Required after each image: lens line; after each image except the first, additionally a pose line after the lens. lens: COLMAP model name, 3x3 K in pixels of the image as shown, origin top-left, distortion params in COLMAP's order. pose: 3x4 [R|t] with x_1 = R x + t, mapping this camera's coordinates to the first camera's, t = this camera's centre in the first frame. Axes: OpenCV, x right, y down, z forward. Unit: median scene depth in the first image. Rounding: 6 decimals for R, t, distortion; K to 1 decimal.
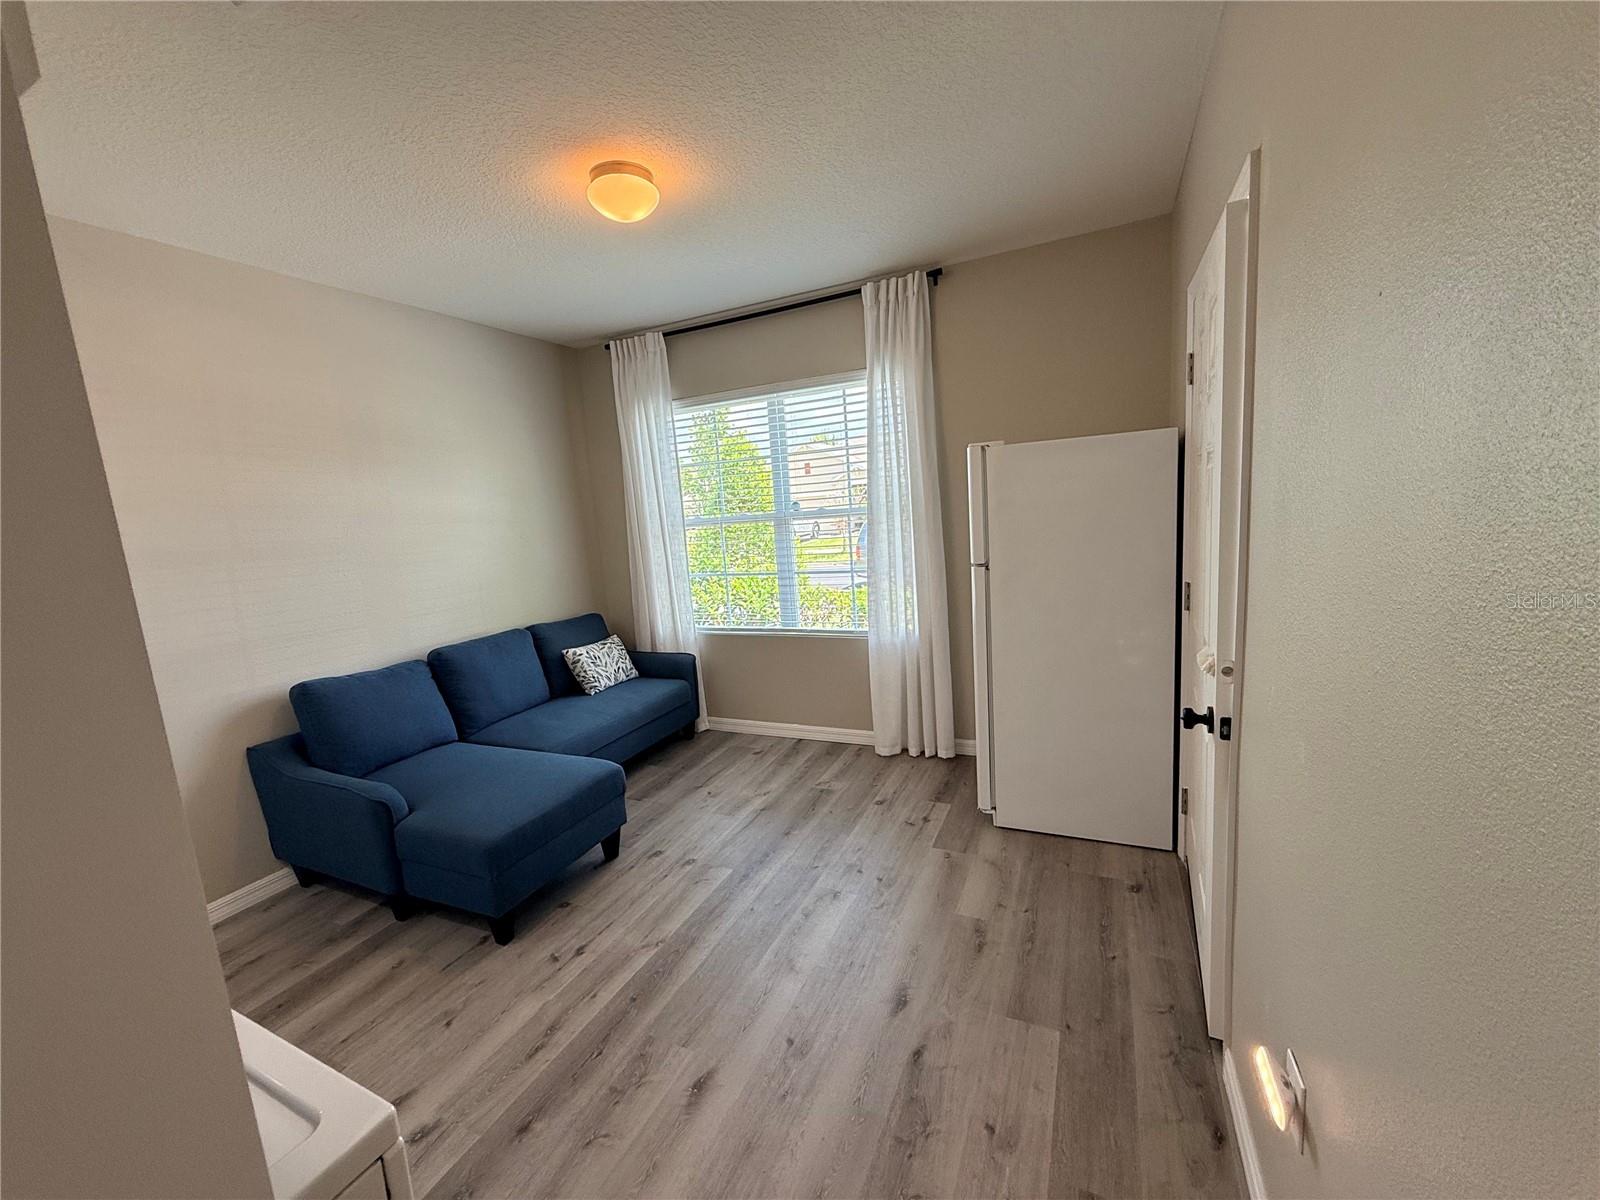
lens RADIAL K [[645.7, 0, 800.0], [0, 645.7, 600.0], [0, 0, 1]] dist [-0.001753, -0.000336]
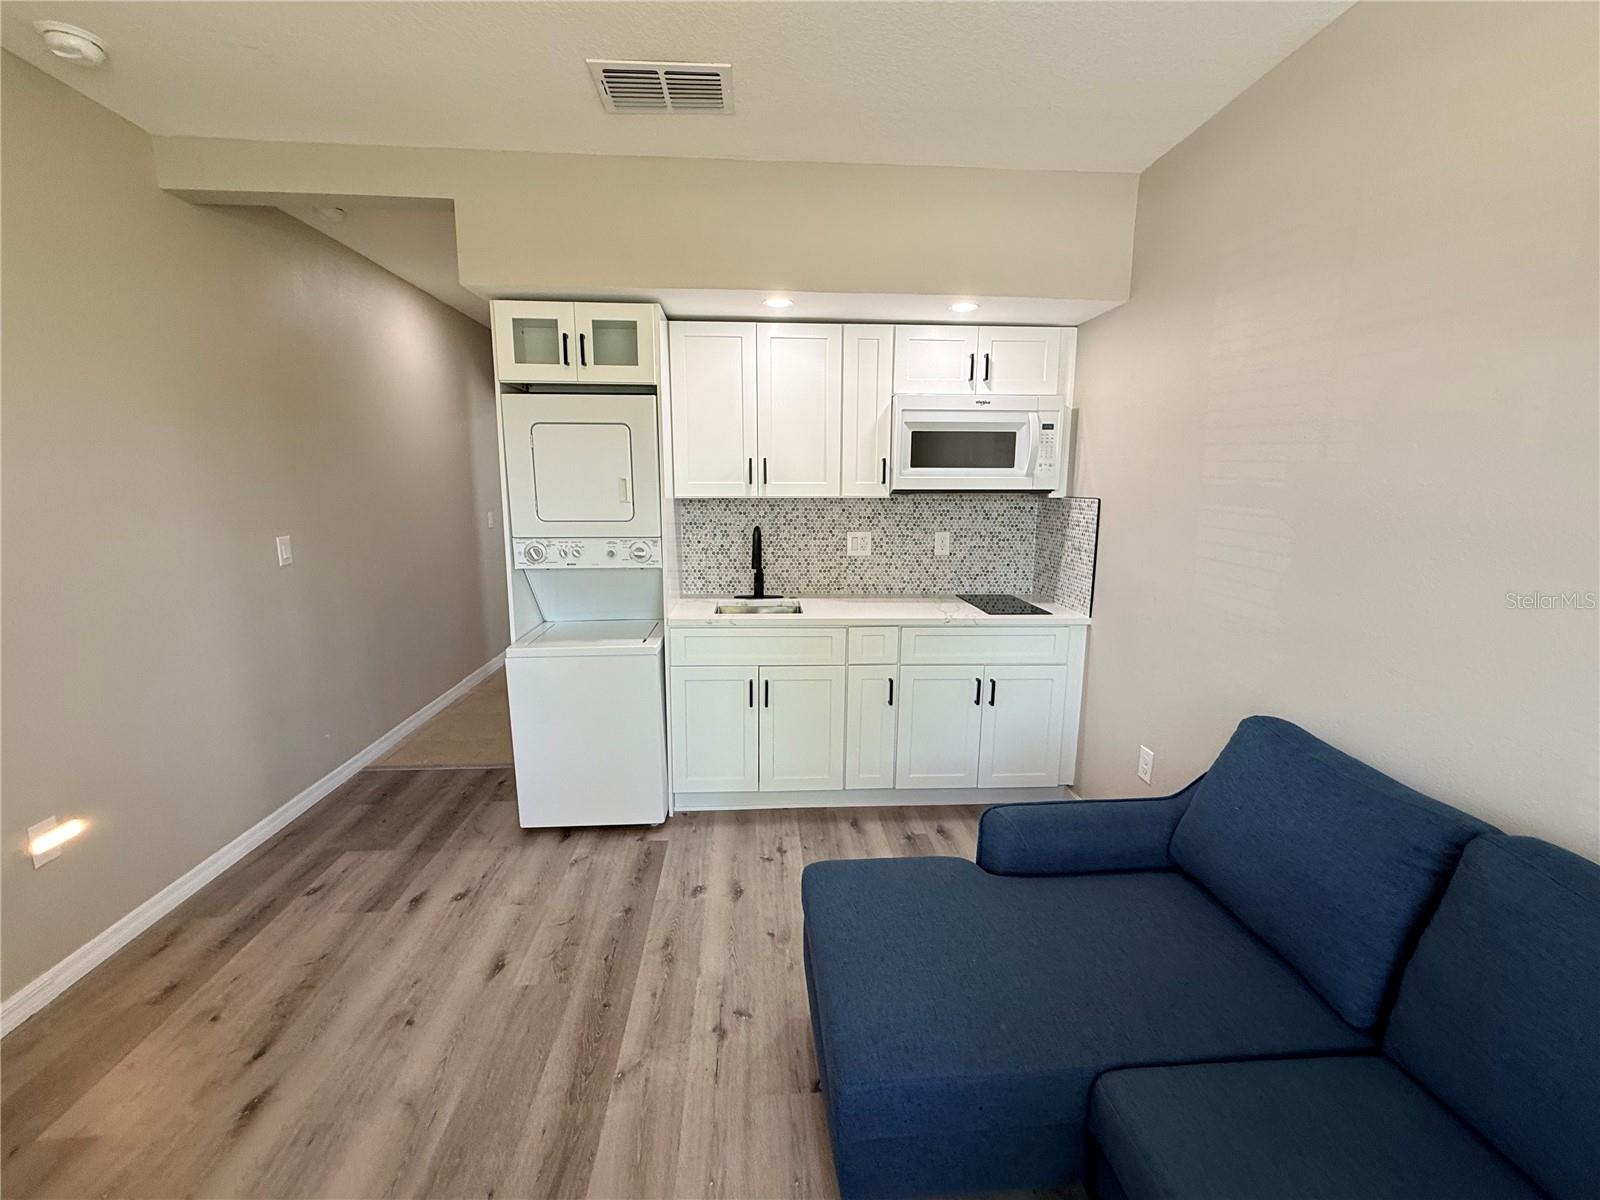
lens RADIAL K [[687.6, 0, 800.0], [0, 687.6, 600.0], [0, 0, 1]] dist [-0.000418, 0.000001]
pose [[-0.876817, 0.144814, -0.458499, -0.135696], [-0.012297, 0.946502, 0.322463, -0.246685], [0.480667, 0.288379, -0.828128, 1.788935]]
